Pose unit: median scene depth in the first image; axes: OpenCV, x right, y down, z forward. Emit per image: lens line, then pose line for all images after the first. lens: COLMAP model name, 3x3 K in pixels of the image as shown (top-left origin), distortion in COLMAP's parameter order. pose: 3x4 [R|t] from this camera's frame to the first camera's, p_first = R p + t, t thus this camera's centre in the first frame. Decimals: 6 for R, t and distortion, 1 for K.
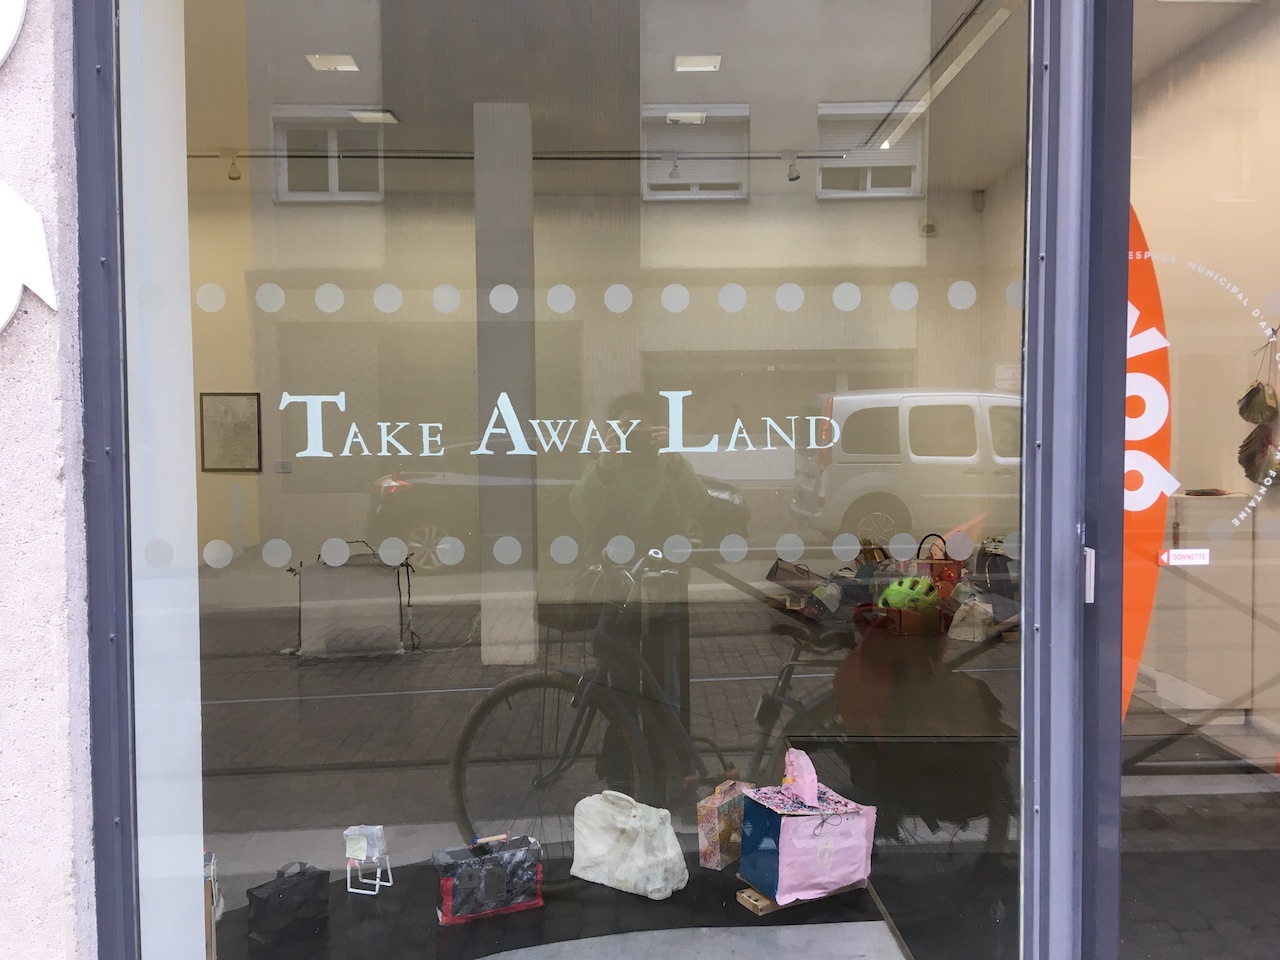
lens RADIAL K [[1077.3, 0, 643.3], [0, 1077.3, 479.9], [0, 0, 1]] dist [0.070970, -0.116320]
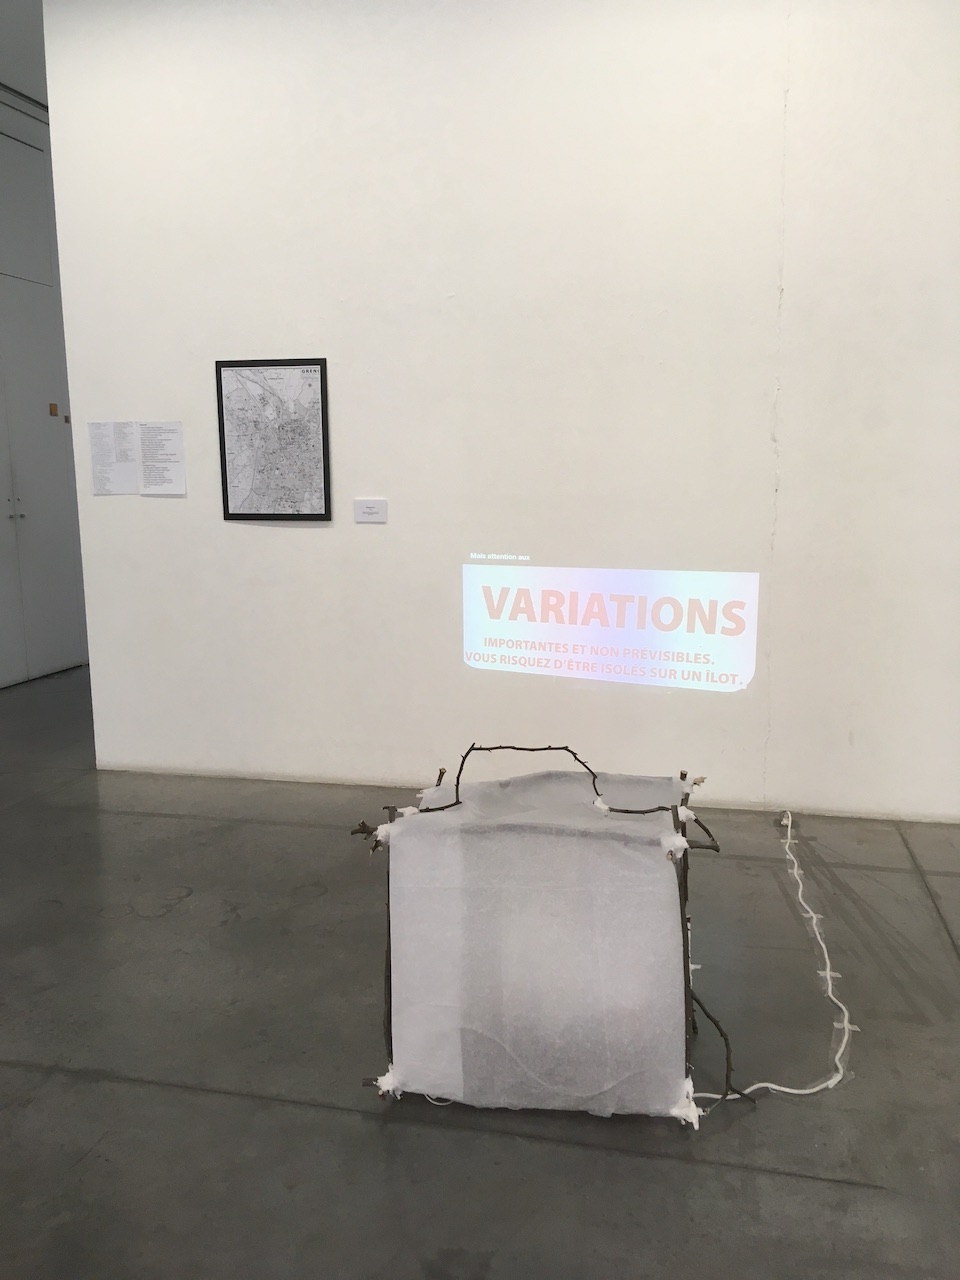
lens RADIAL K [[1077.3, 0, 479.1], [0, 1077.3, 641.1], [0, 0, 1]] dist [0.070970, -0.116320]
pose [[0.967667, 0.030450, -0.250386, -0.158944], [0.006168, 0.989533, 0.144178, -0.023602], [0.252155, -0.141060, 0.957350, 0.530559]]
